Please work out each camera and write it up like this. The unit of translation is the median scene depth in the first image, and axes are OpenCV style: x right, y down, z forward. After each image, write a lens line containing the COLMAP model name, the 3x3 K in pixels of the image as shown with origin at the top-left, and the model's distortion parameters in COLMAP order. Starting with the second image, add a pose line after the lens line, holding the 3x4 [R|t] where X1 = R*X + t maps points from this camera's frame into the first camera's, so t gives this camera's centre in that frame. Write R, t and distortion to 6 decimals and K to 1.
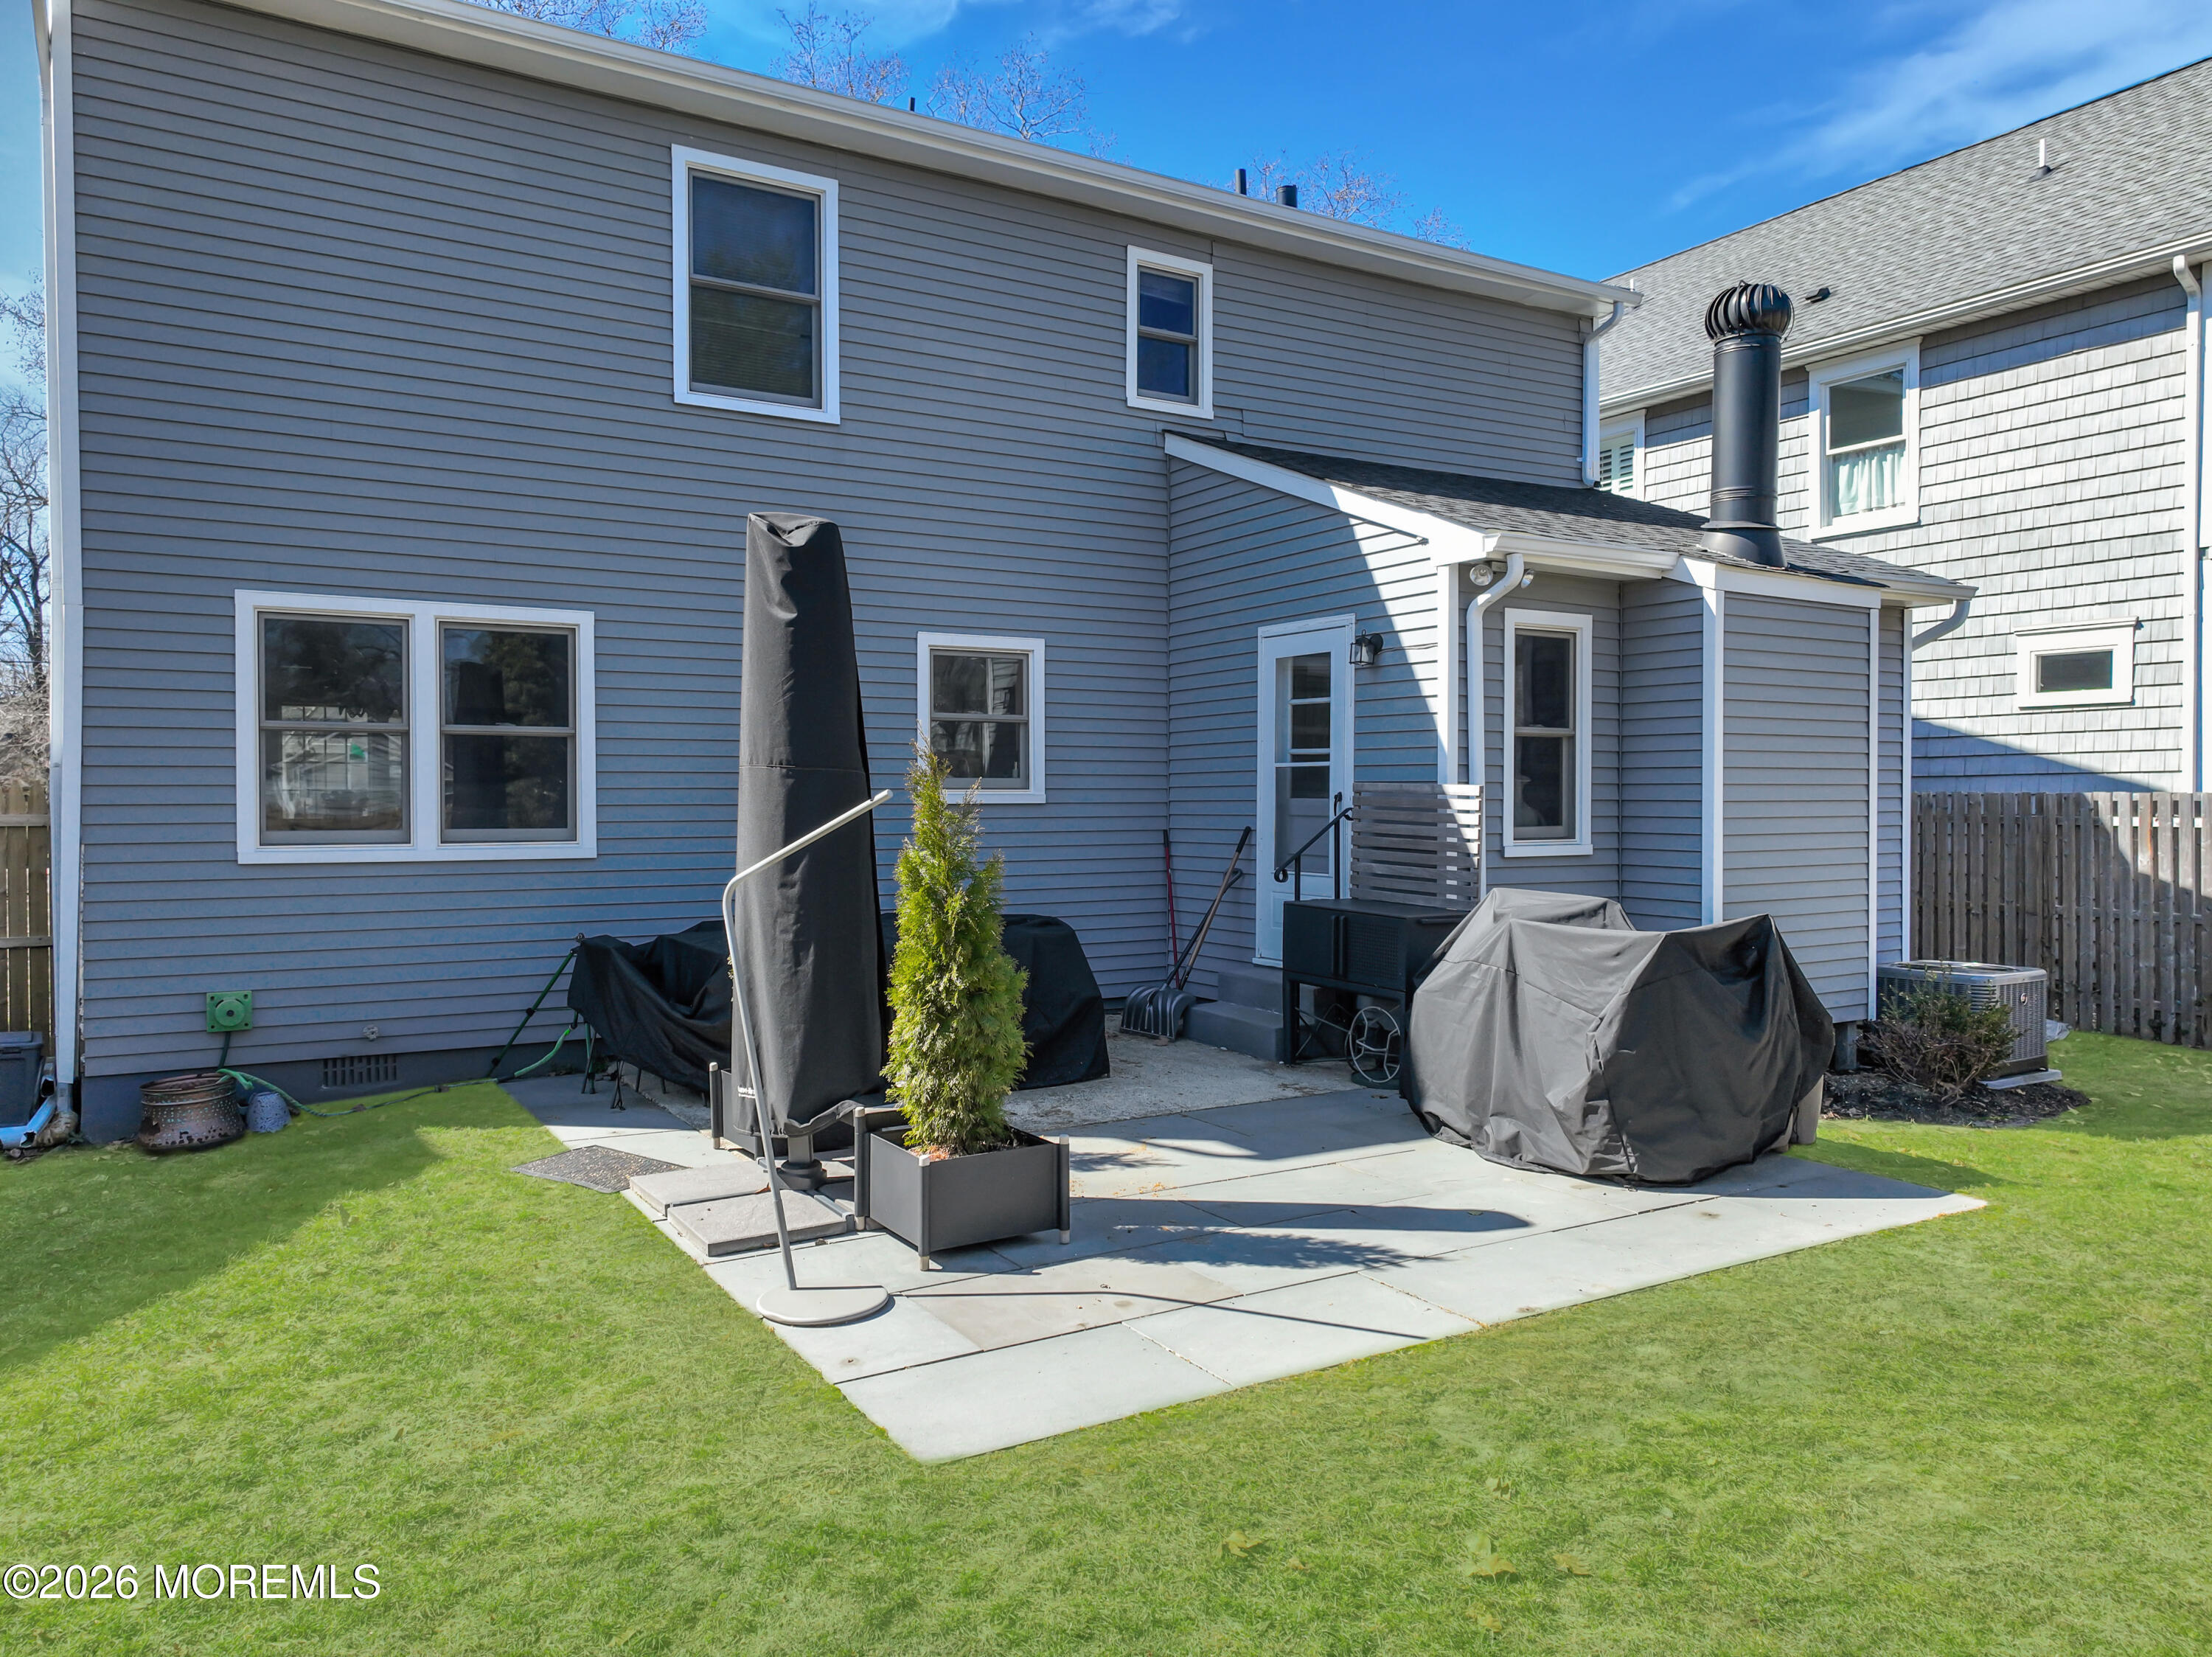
lens RADIAL K [[1535.2, 0, 1106.0], [0, 1535.2, 828.5], [0, 0, 1]] dist [0.021271, -0.003449]
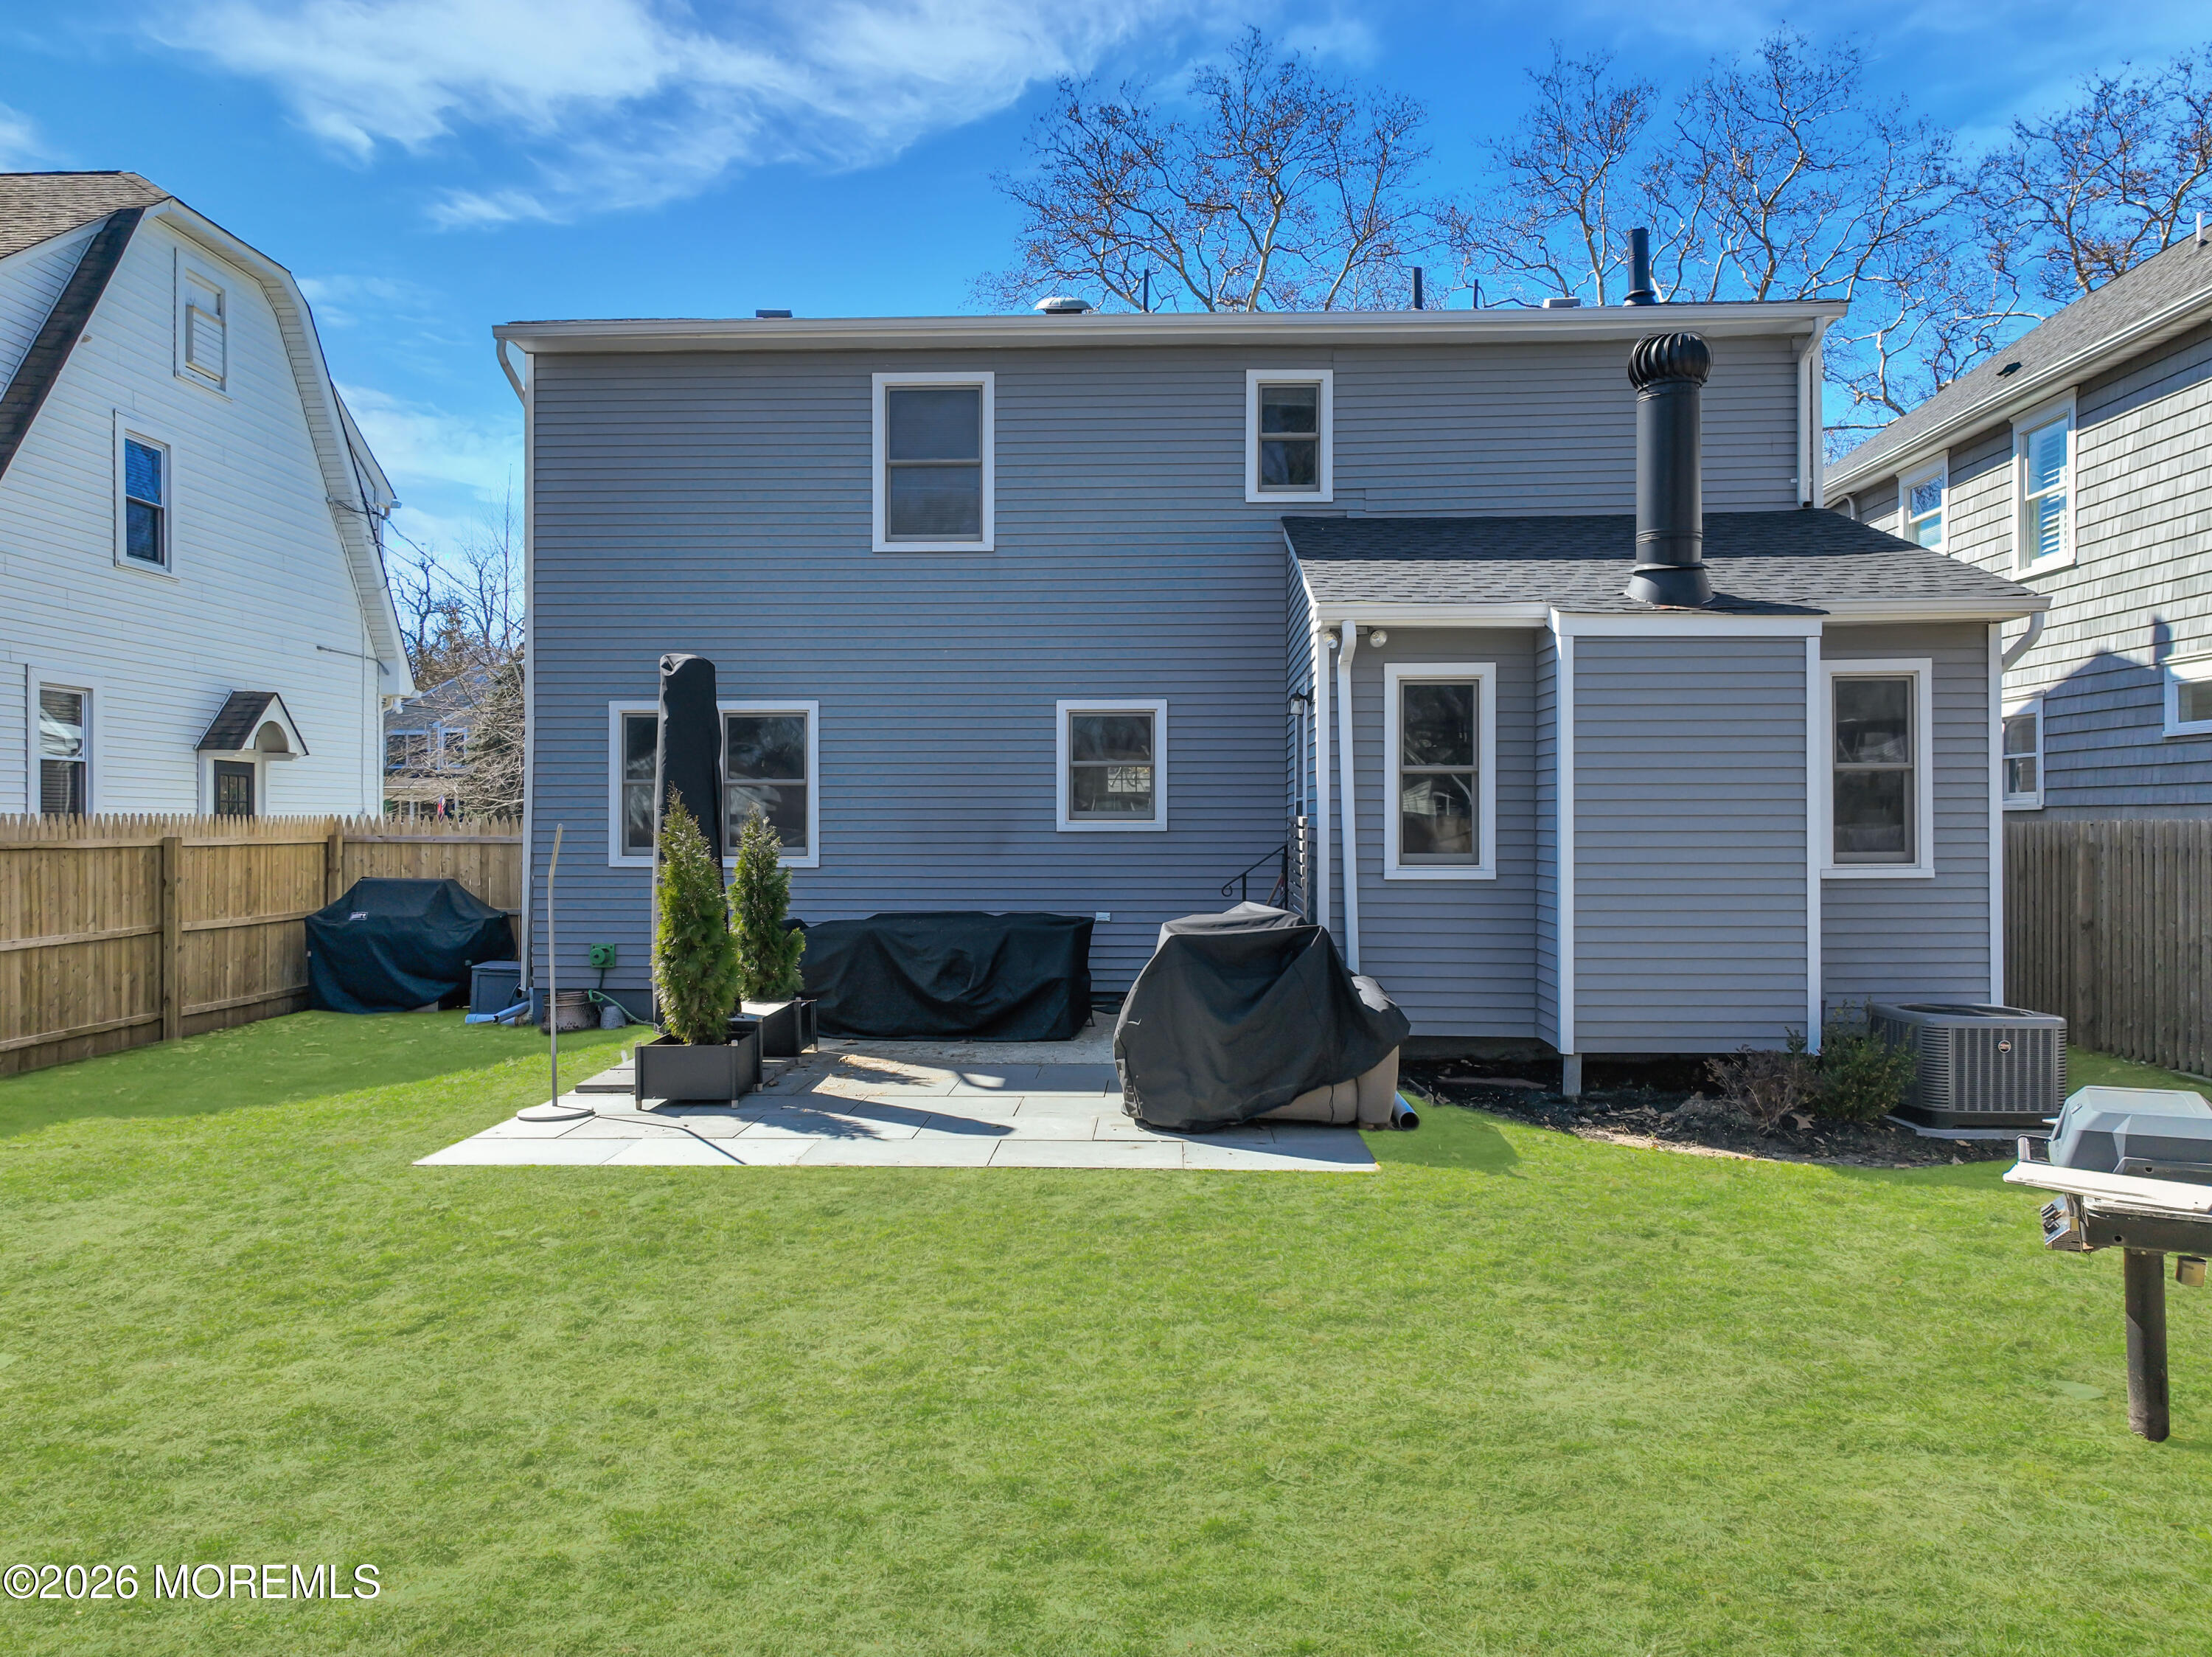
lens RADIAL K [[1535.2, 0, 1106.0], [0, 1535.2, 828.5], [0, 0, 1]] dist [0.021271, -0.003449]
pose [[0.838056, 0.001510, -0.545583, 0.636834], [-0.010971, 0.999841, -0.014084, -0.000519], [0.545475, 0.017788, 0.837939, -0.072182]]
